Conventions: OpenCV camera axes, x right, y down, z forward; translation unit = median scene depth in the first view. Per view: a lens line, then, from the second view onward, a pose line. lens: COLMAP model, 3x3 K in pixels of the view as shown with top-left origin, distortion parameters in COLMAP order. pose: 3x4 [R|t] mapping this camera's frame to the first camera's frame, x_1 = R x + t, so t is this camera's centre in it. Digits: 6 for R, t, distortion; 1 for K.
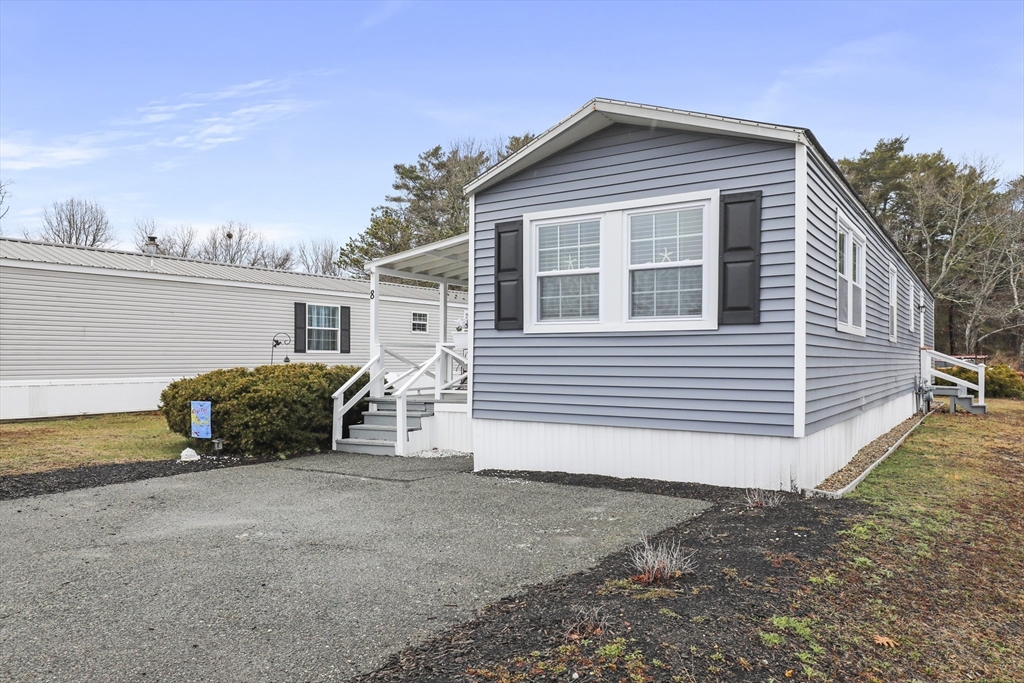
lens RADIAL K [[698.2, 0, 512.3], [0, 698.2, 345.8], [0, 0, 1]] dist [0.000004, -0.001546]
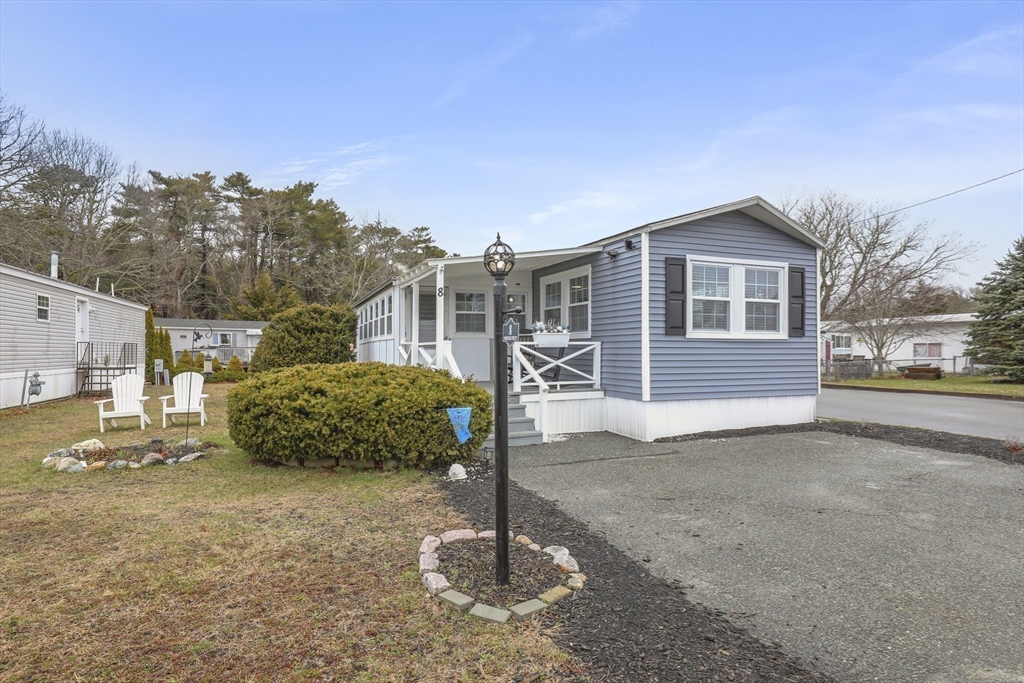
lens RADIAL K [[579.1, 0, 514.0], [0, 579.1, 344.0], [0, 0, 1]] dist [-0.007295, -0.000459]
pose [[0.561073, 0.007209, 0.827735, -1.227570], [-0.013665, 0.999906, 0.000555, -0.001370], [-0.827654, -0.011623, 0.561119, 0.659530]]
